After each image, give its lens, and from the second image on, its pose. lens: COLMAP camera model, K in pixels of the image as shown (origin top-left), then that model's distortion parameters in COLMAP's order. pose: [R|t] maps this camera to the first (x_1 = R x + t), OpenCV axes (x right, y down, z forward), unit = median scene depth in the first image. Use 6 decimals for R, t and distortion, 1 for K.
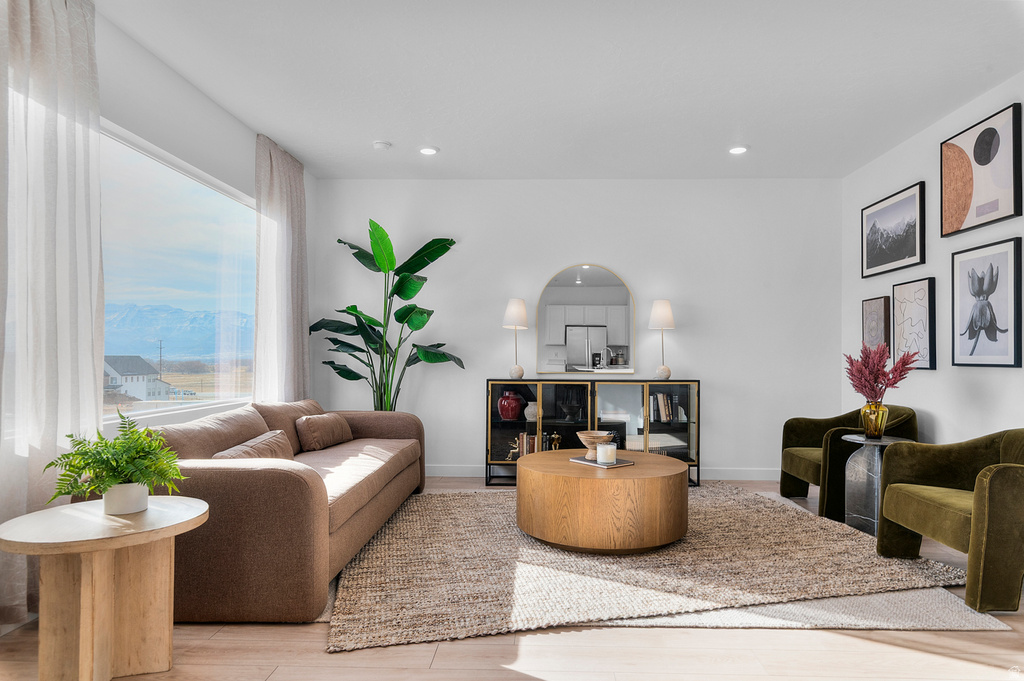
lens RADIAL K [[618.2, 0, 521.0], [0, 618.2, 349.8], [0, 0, 1]] dist [-0.002598, 0.002010]
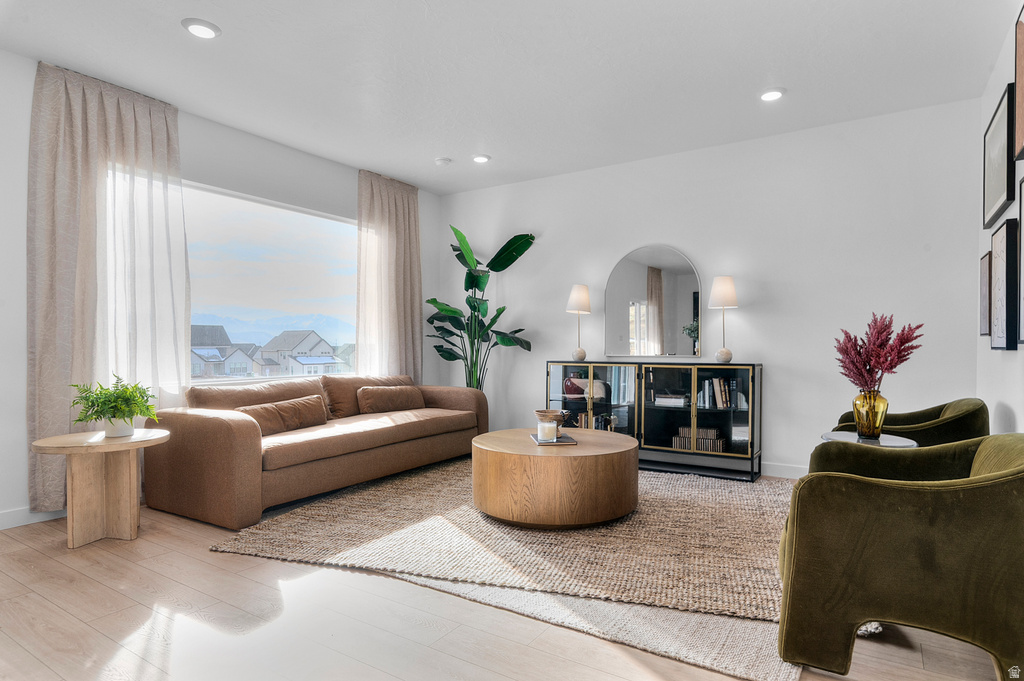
lens RADIAL K [[569.4, 0, 516.9], [0, 569.4, 350.6], [0, 0, 1]] dist [0.002092, 0.000438]
pose [[0.855672, -0.000862, -0.517518, 0.547380], [0.011568, 0.999781, 0.017462, 0.015599], [0.517390, -0.020928, 0.855494, 0.156109]]
